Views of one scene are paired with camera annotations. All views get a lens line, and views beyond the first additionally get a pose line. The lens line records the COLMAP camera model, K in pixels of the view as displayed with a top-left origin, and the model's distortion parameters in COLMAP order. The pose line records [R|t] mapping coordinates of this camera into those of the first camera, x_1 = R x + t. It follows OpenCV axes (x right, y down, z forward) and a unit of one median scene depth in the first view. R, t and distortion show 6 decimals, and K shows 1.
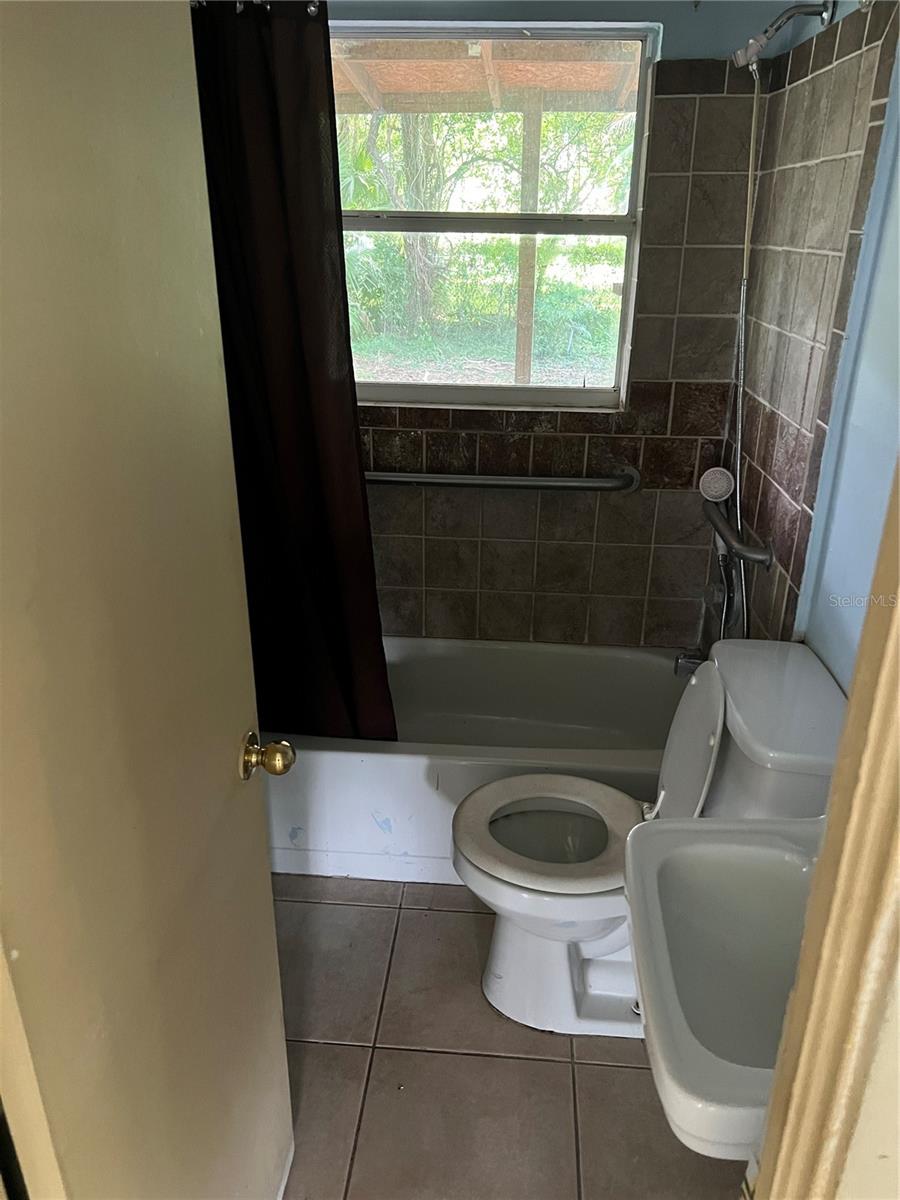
lens RADIAL K [[898.5, 0, 446.4], [0, 898.5, 605.1], [0, 0, 1]] dist [0.041567, -0.042606]
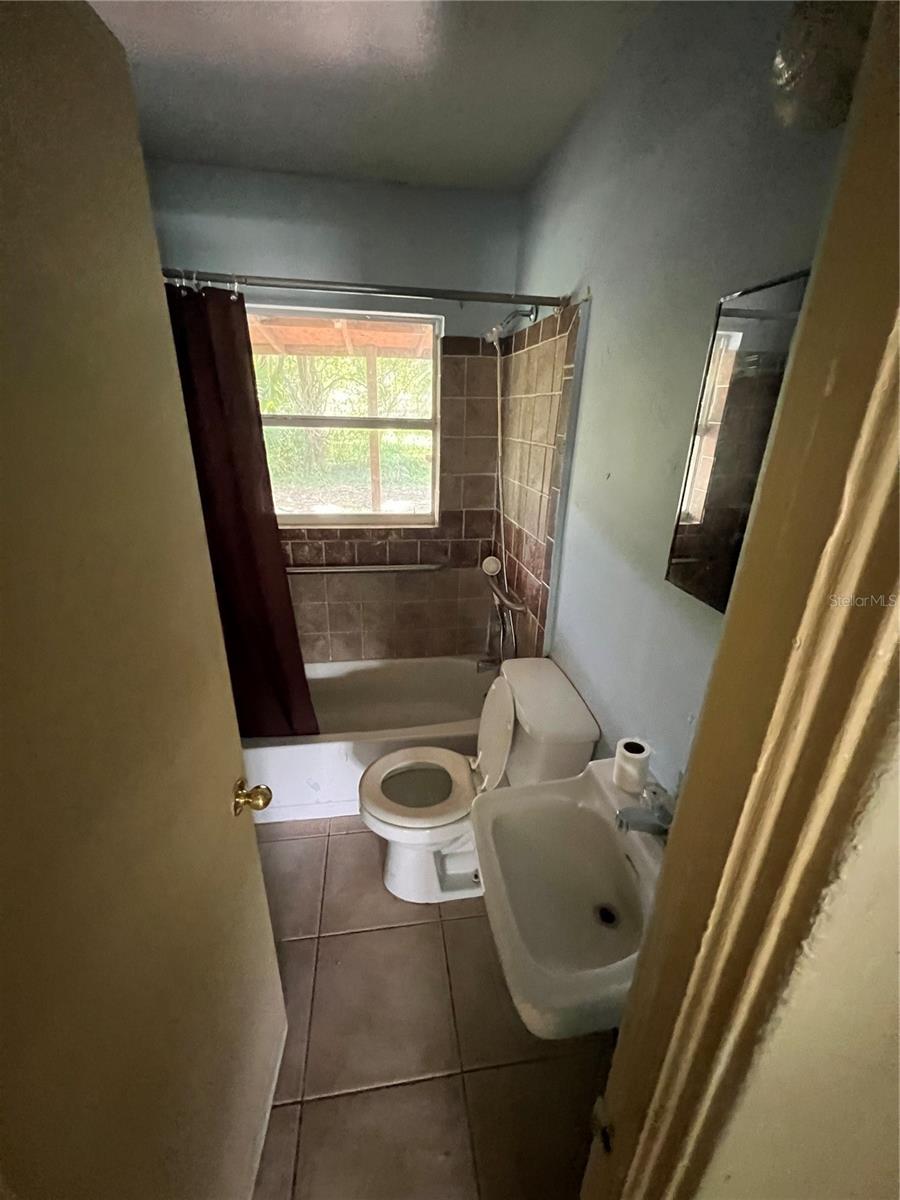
lens RADIAL K [[482.9, 0, 447.3], [0, 482.9, 598.4], [0, 0, 1]] dist [-0.003049, -0.000095]
pose [[0.973521, -0.071068, 0.217269, -0.002044], [0.077860, 0.996702, -0.022851, -0.058745], [-0.214928, 0.039162, 0.975844, 0.085121]]
